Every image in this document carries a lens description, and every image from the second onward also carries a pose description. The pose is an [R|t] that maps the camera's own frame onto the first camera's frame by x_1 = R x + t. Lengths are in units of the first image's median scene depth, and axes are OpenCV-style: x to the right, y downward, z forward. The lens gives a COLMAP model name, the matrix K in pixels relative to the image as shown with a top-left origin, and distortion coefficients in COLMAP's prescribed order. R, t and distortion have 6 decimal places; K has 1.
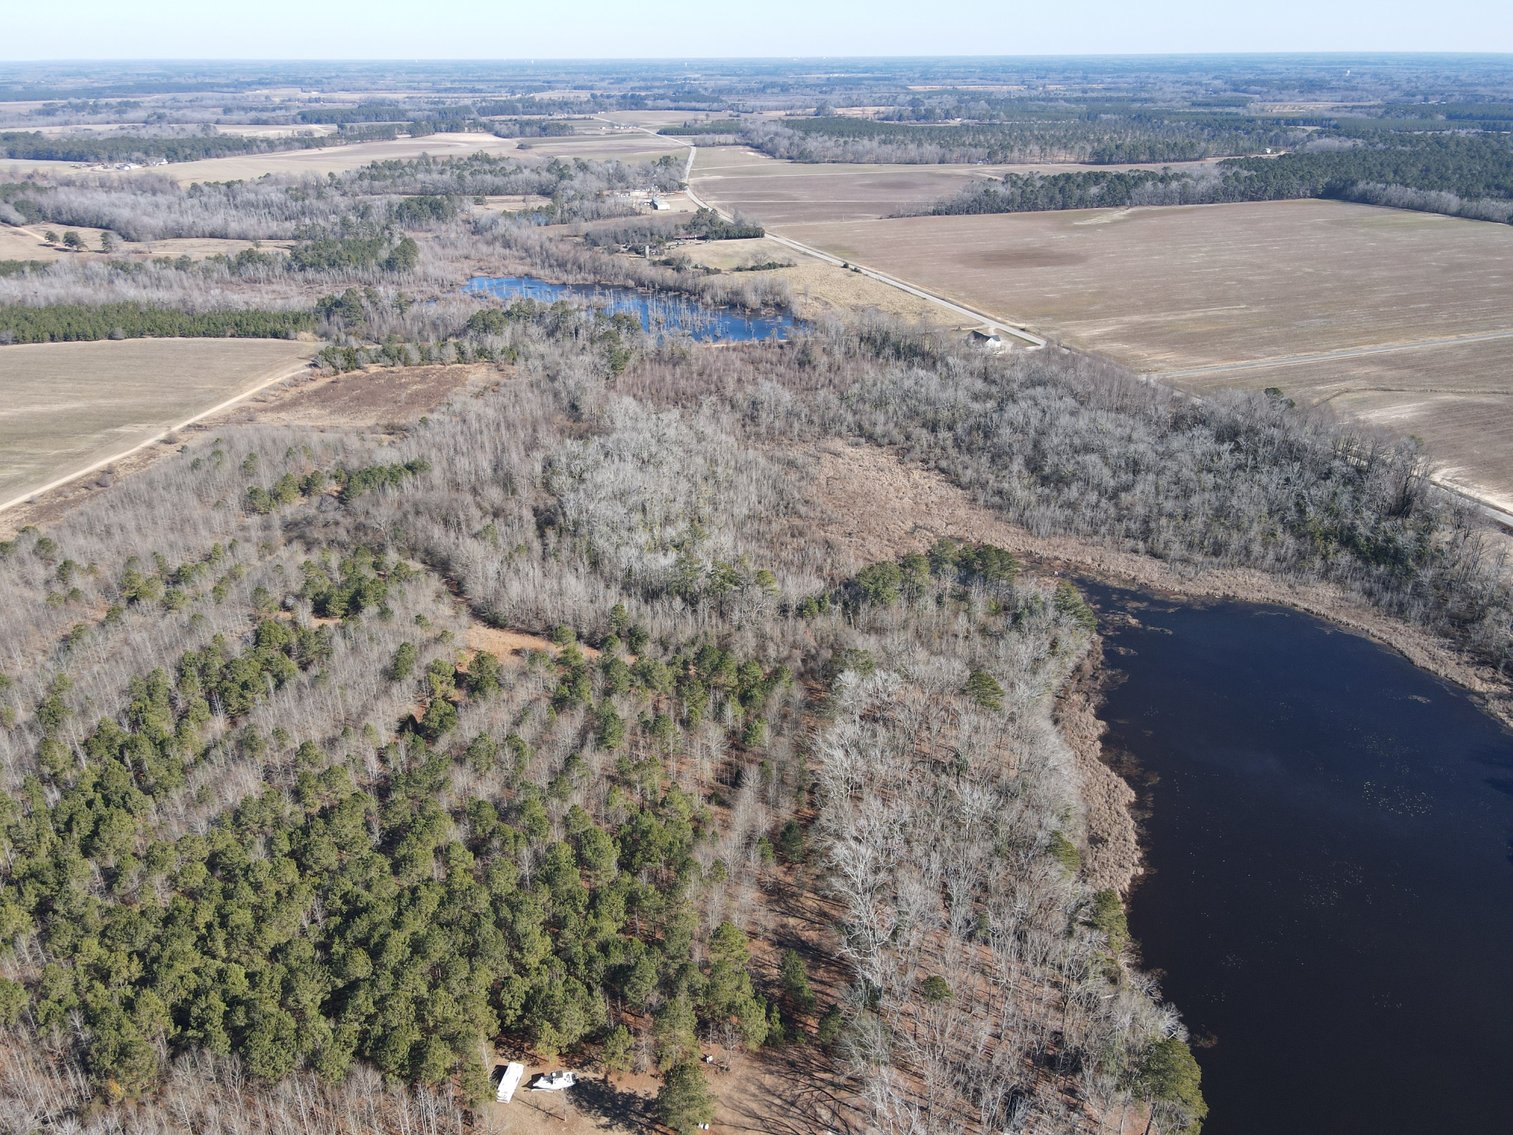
lens RADIAL K [[1108.4, 0, 748.0], [0, 1108.4, 566.5], [0, 0, 1]] dist [0.000952, 0.028307]
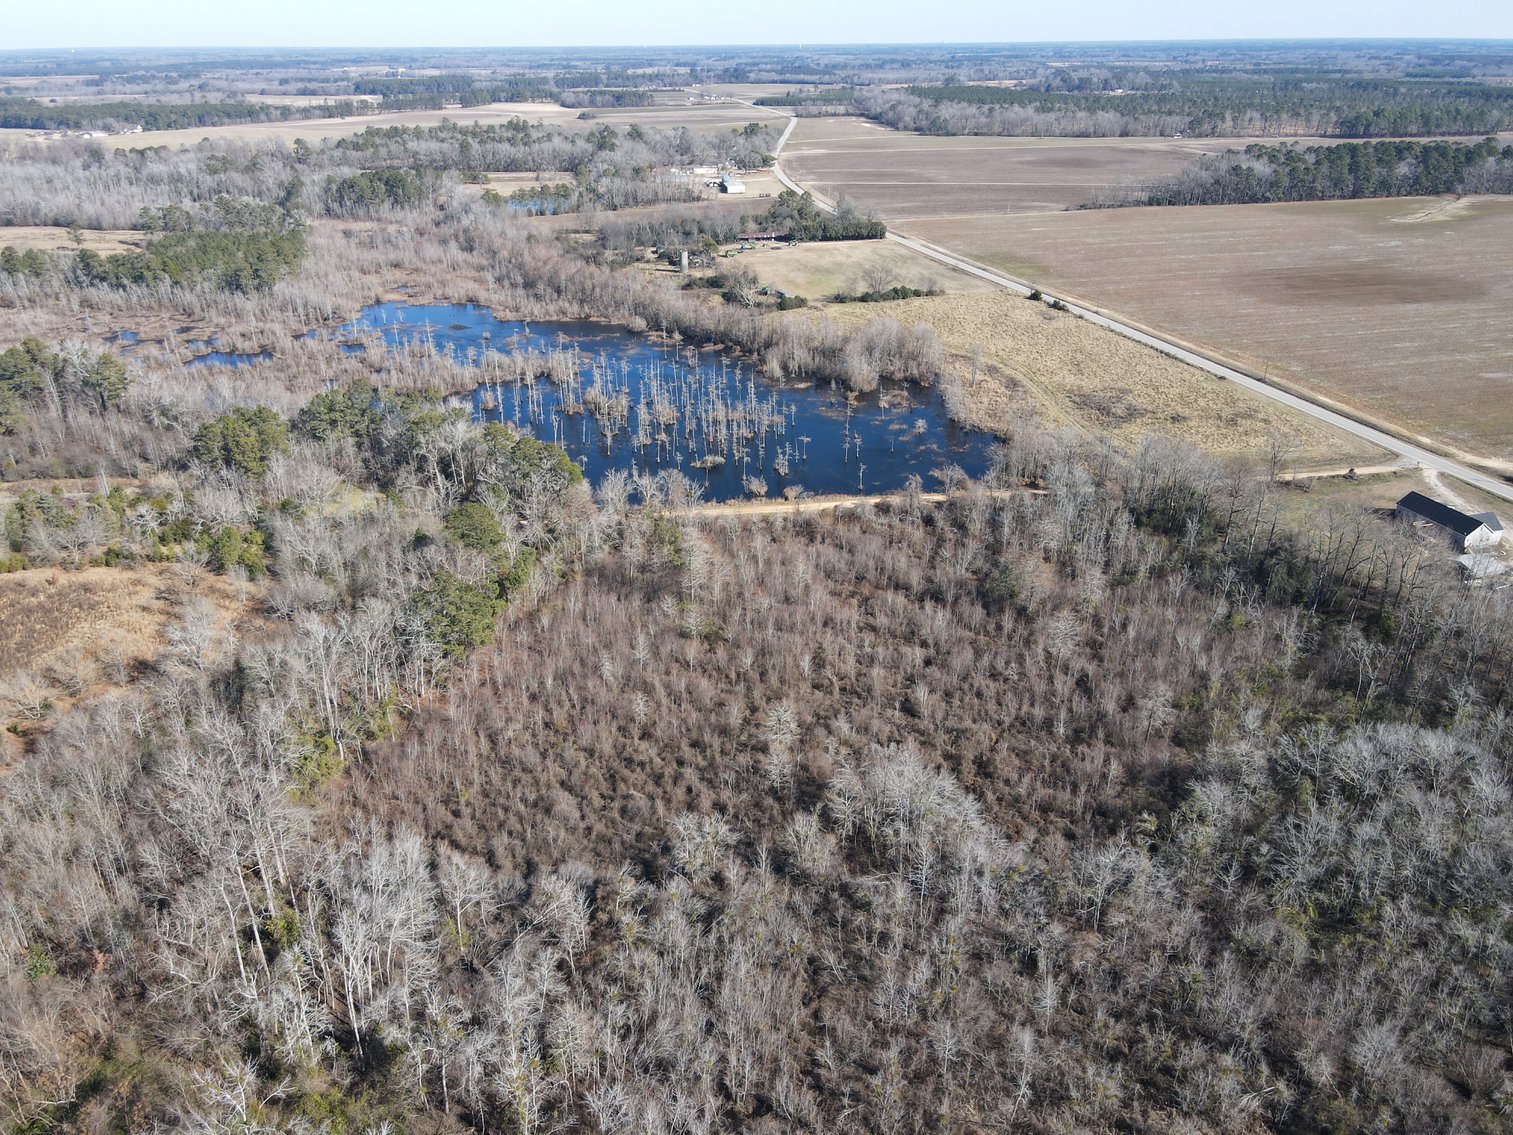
lens RADIAL K [[1108.4, 0, 748.0], [0, 1108.4, 566.5], [0, 0, 1]] dist [0.000952, 0.028307]
pose [[0.995449, 0.039842, -0.086564, -0.000449], [-0.039105, 0.999183, 0.010197, -0.120508], [0.086899, -0.006766, 0.996194, 0.386295]]
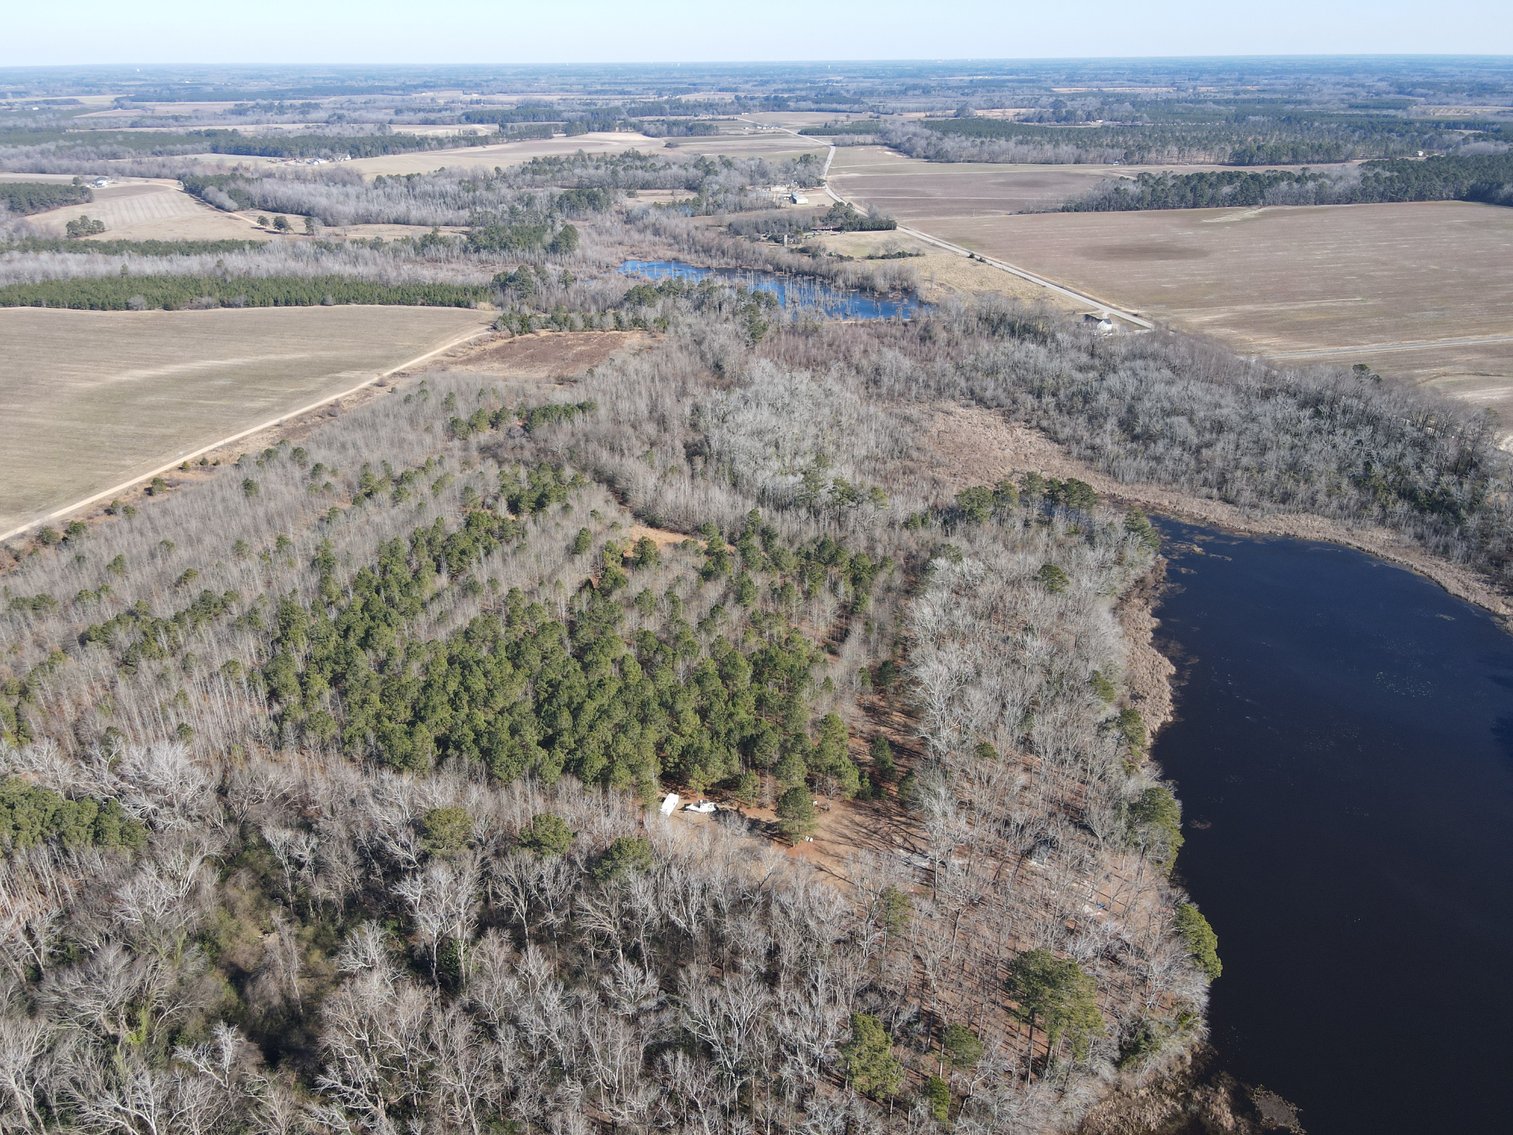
lens RADIAL K [[1108.4, 0, 748.0], [0, 1108.4, 566.5], [0, 0, 1]] dist [0.000952, 0.028307]
pose [[0.993114, 0.047473, -0.107102, 0.002895], [-0.047678, 0.998863, 0.000644, 0.030655], [0.107011, 0.004467, 0.994248, -0.066950]]
